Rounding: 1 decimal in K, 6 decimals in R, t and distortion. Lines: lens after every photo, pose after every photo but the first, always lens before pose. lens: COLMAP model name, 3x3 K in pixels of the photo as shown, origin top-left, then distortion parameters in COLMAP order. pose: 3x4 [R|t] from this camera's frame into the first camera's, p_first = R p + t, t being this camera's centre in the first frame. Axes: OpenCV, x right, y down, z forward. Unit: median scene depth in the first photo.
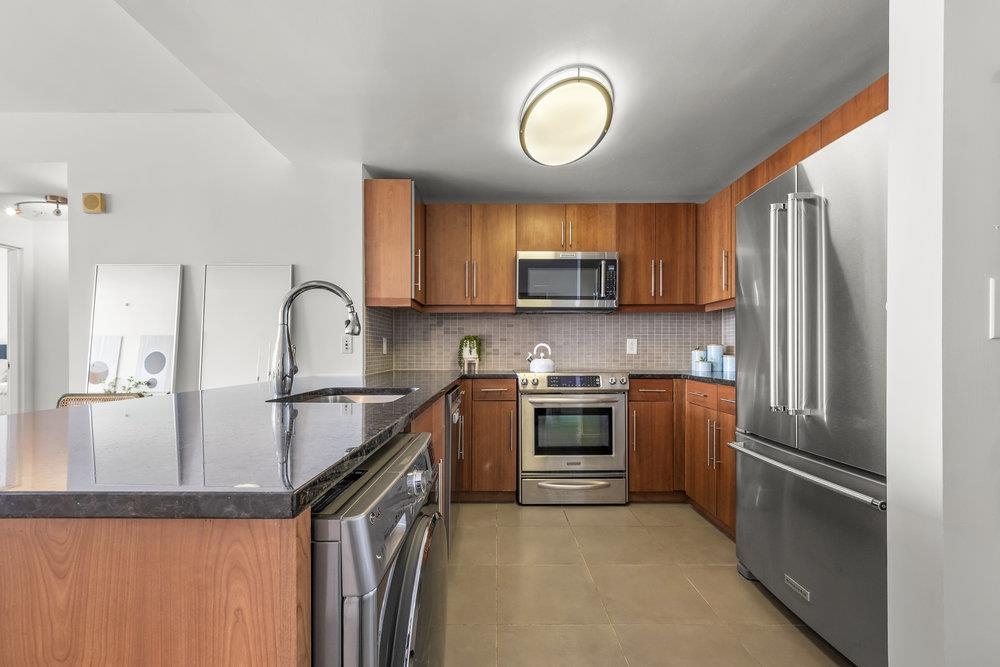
lens RADIAL K [[407.8, 0, 494.8], [0, 407.8, 352.0], [0, 0, 1]] dist [0.001065, -0.000084]
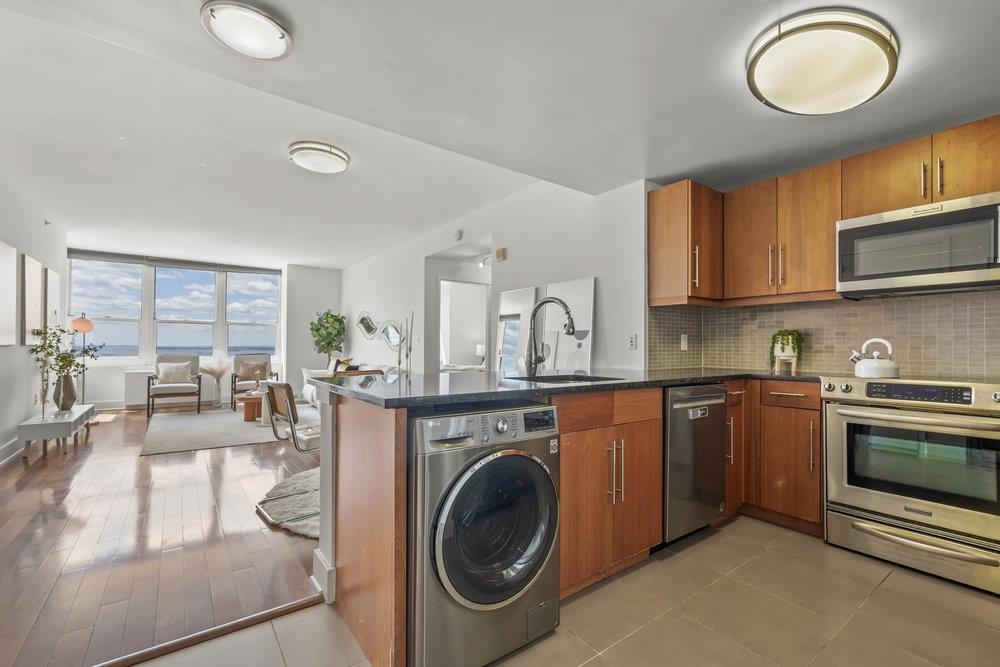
lens RADIAL K [[430.9, 0, 496.7], [0, 430.9, 342.8], [0, 0, 1]] dist [0.003356, 0.000262]
pose [[0.595447, -0.004274, -0.803383, 0.357124], [-0.007768, 0.999908, -0.011077, 0.001200], [0.803357, 0.012836, 0.595360, -0.017720]]
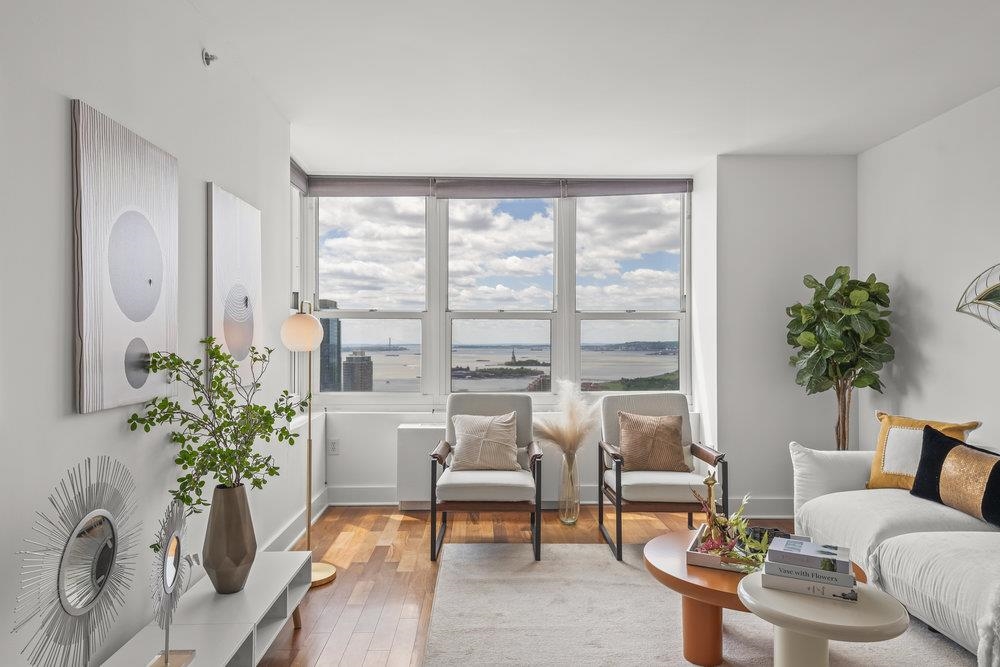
lens RADIAL K [[646.5, 0, 493.7], [0, 646.5, 335.3], [0, 0, 1]] dist [0.033334, -0.002553]
pose [[0.023864, -0.011676, -0.999647, -1.144569], [-0.003868, 0.999923, -0.011771, -0.066342], [0.999708, 0.004147, 0.023817, -0.039364]]
